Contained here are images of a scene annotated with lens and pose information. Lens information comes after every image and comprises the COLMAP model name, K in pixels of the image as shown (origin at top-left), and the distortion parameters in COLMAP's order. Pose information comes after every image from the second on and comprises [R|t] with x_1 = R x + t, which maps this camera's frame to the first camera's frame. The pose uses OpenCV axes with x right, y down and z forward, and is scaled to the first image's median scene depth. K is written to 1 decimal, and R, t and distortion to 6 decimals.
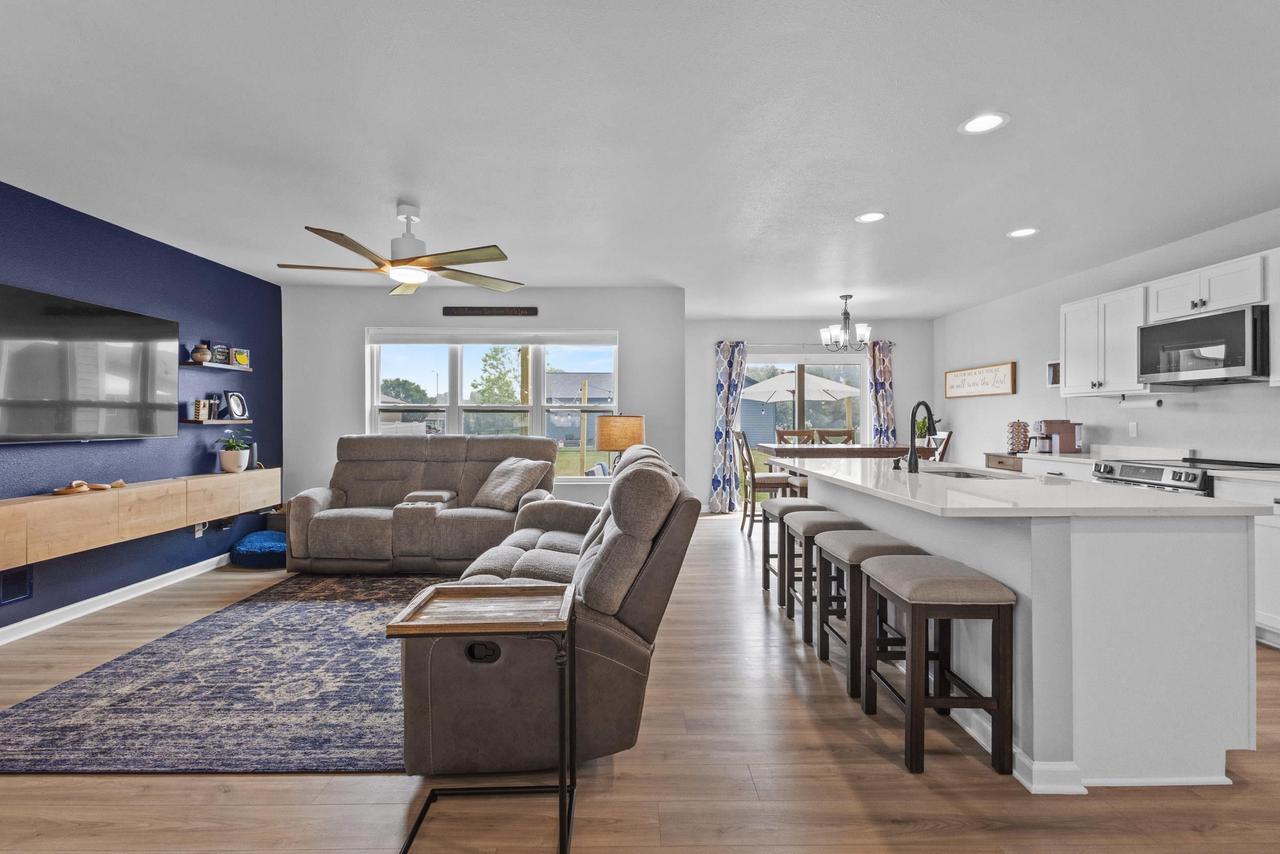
lens RADIAL K [[592.2, 0, 637.8], [0, 592.2, 421.7], [0, 0, 1]] dist [0.009470, -0.002566]
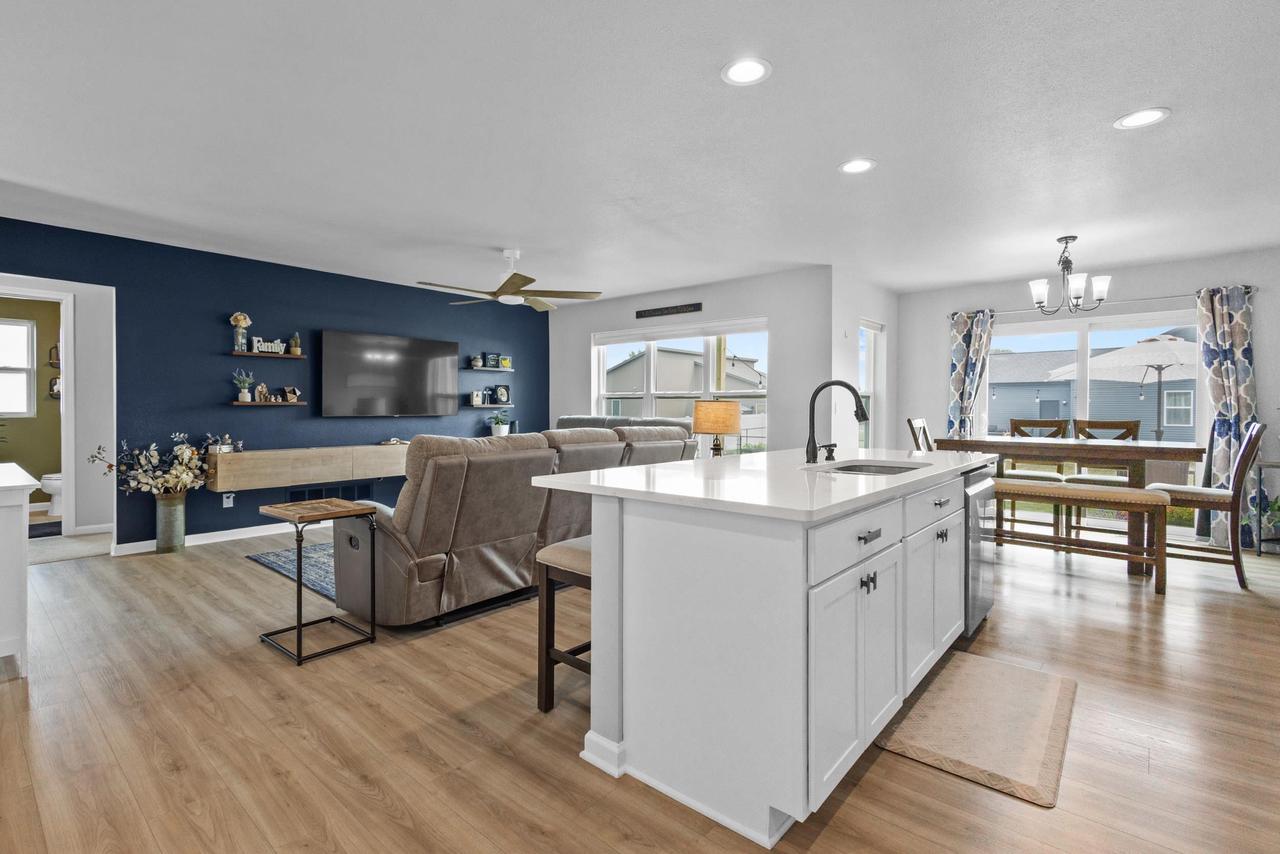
lens RADIAL K [[592.2, 0, 636.7], [0, 592.2, 414.0], [0, 0, 1]] dist [0.009470, -0.002566]
pose [[0.751178, 0.010412, -0.660018, 0.562273], [-0.006525, 0.999944, 0.008348, 0.005899], [0.660068, -0.001964, 0.751204, 0.113819]]
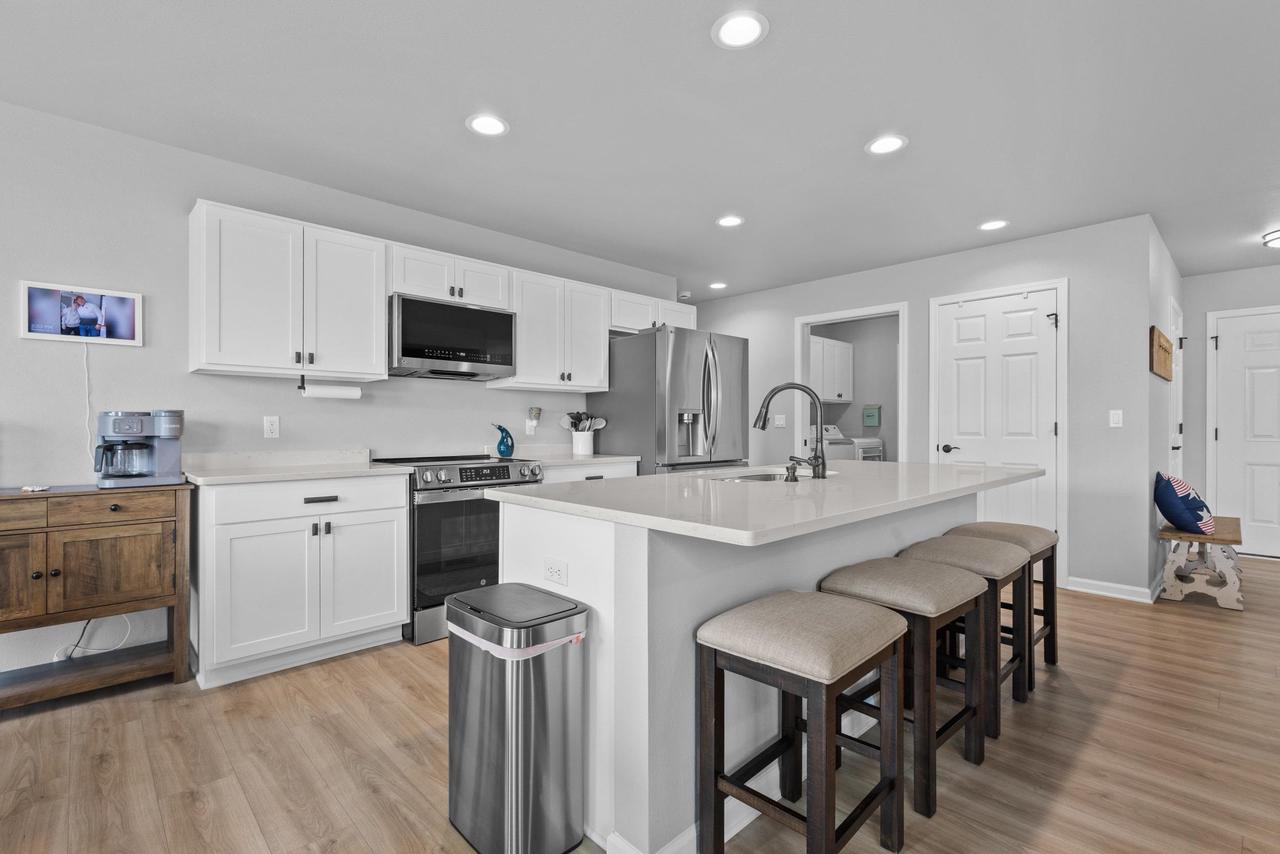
lens RADIAL K [[592.2, 0, 639.0], [0, 592.2, 425.5], [0, 0, 1]] dist [0.009470, -0.002566]
pose [[-0.686359, 0.002371, 0.727259, 0.047353], [0.002597, 0.999996, -0.000809, 0.012033], [-0.727258, 0.001333, -0.686363, 1.123217]]
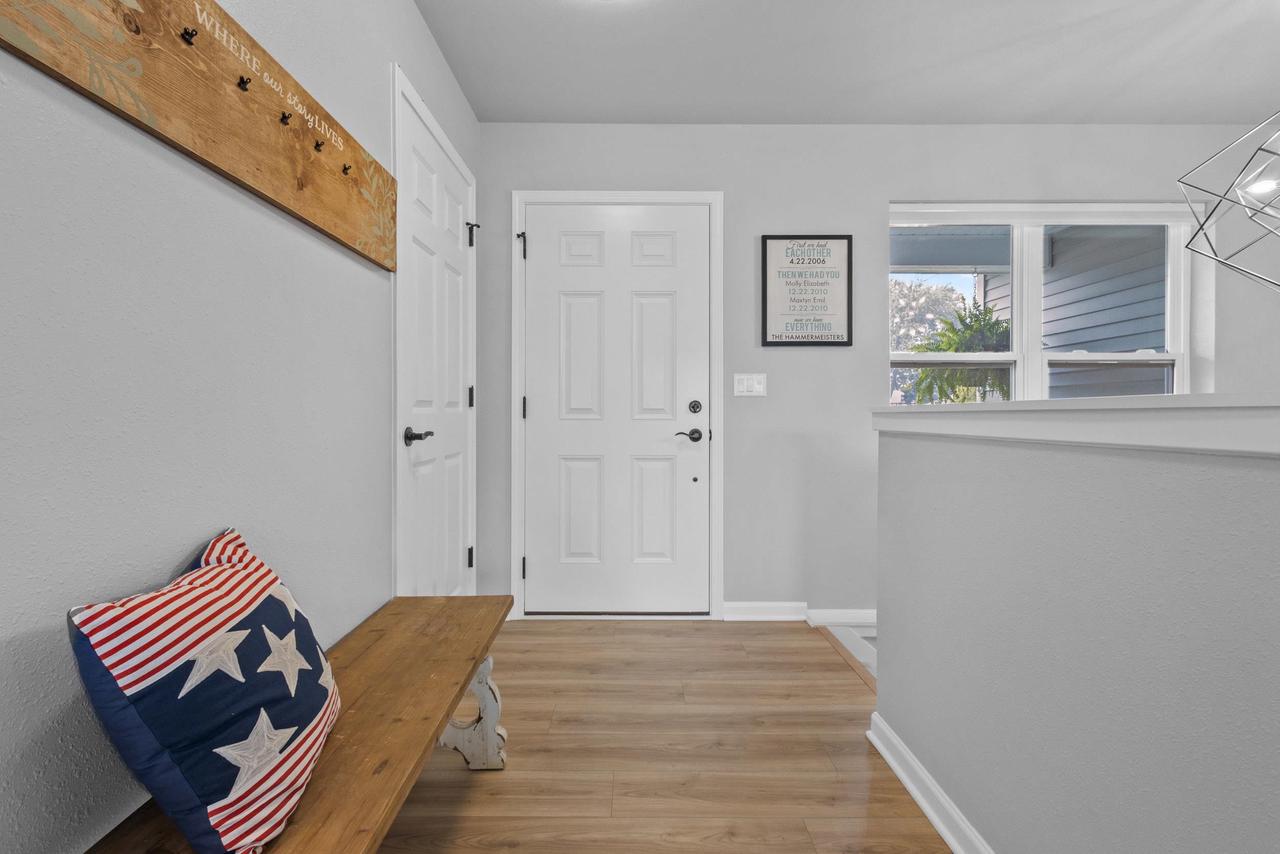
lens RADIAL K [[592.2, 0, 637.1], [0, 592.2, 410.6], [0, 0, 1]] dist [0.009470, -0.002566]
pose [[-0.999997, -0.000287, 0.002514, -0.003661], [-0.000282, 0.999998, 0.002112, 0.031991], [-0.002515, 0.002111, -0.999995, 0.218259]]
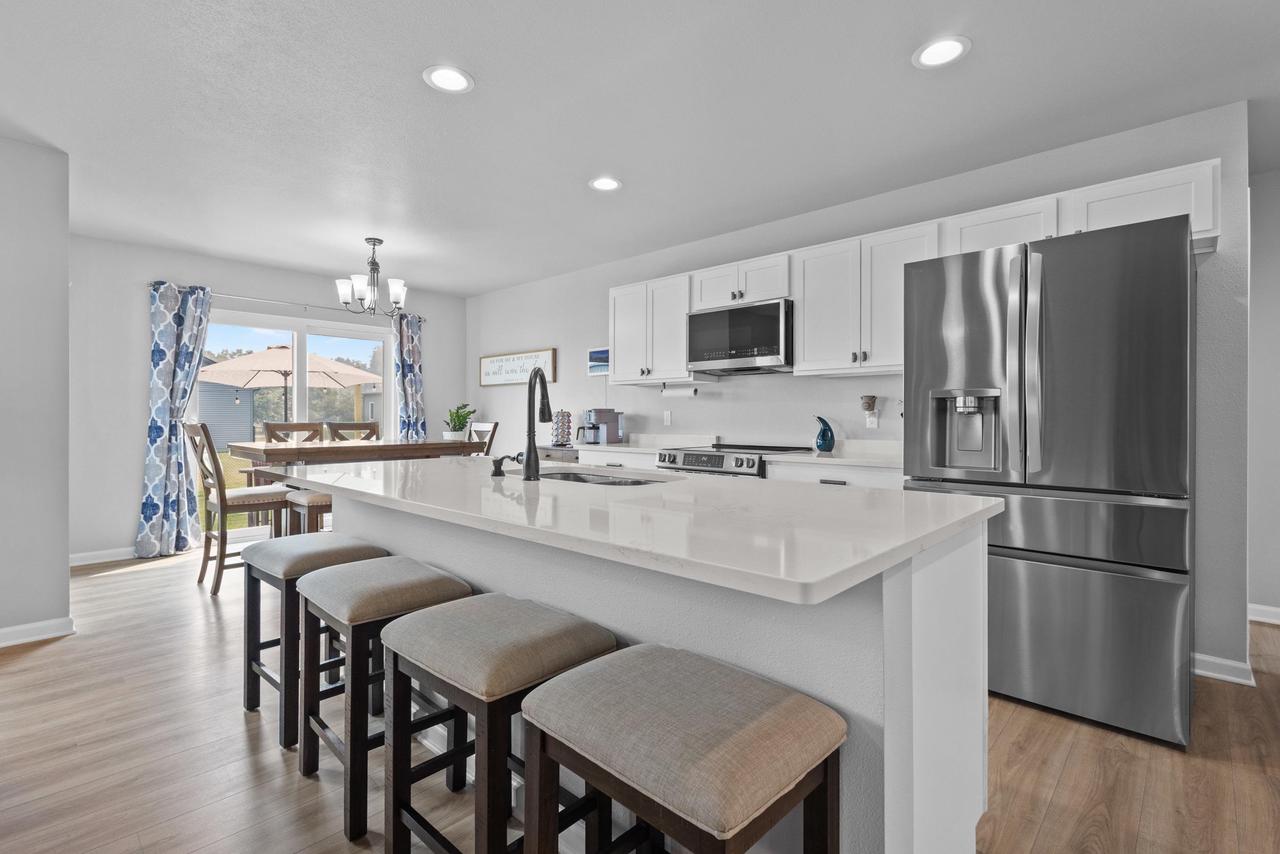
lens RADIAL K [[592.2, 0, 634.6], [0, 592.2, 418.4], [0, 0, 1]] dist [0.009470, -0.002566]
pose [[0.695724, 0.001812, 0.718307, 0.059379], [-0.001305, 0.999998, -0.001259, 0.014163], [-0.718308, -0.000061, 0.695725, 0.321623]]
